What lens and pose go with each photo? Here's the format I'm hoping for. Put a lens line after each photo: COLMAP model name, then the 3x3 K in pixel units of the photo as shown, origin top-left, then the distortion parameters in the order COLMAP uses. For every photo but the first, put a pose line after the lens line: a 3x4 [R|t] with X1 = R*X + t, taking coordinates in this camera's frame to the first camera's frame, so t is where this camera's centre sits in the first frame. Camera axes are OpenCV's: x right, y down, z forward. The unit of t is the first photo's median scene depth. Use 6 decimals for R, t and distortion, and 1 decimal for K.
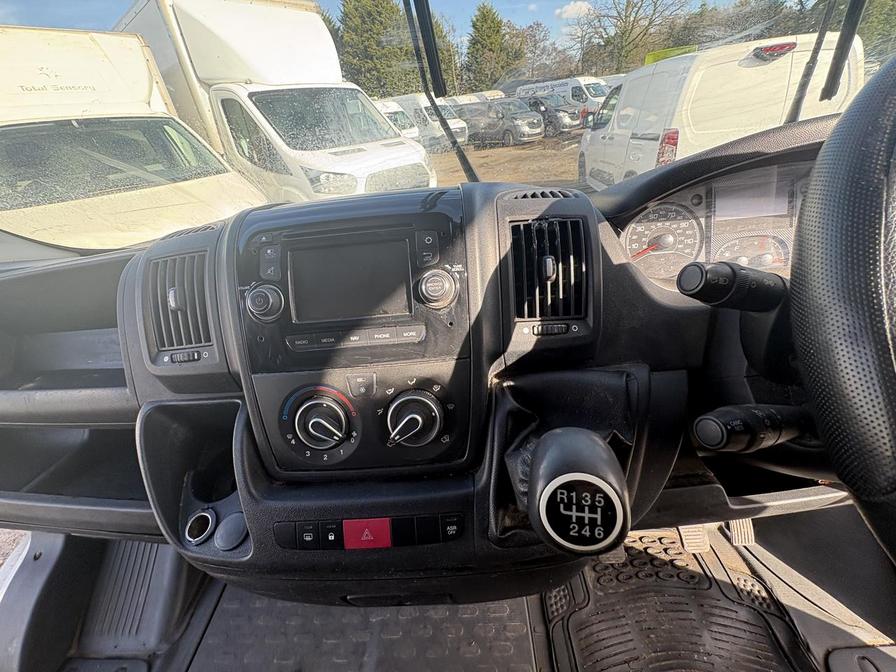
lens RADIAL K [[361.7, 0, 452.7], [0, 361.7, 332.7], [0, 0, 1]] dist [-0.000734, -0.000216]
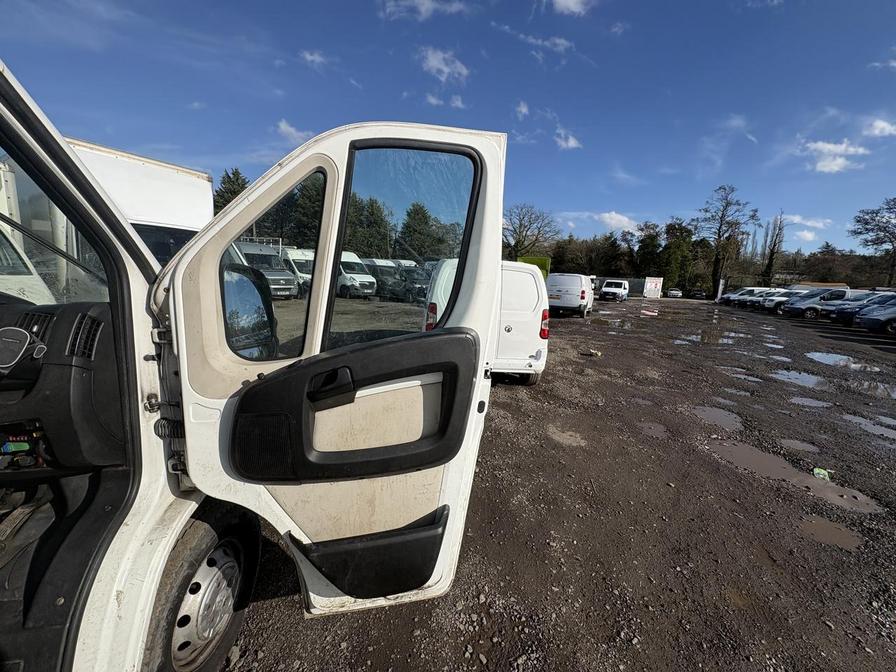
lens RADIAL K [[361.7, 0, 461.5], [0, 361.7, 318.9], [0, 0, 1]] dist [-0.000734, -0.000216]
pose [[0.969498, 0.143223, 0.198897, 0.384457], [-0.047034, 0.905135, -0.422515, 0.059195], [-0.240542, 0.400273, 0.884263, -0.184424]]
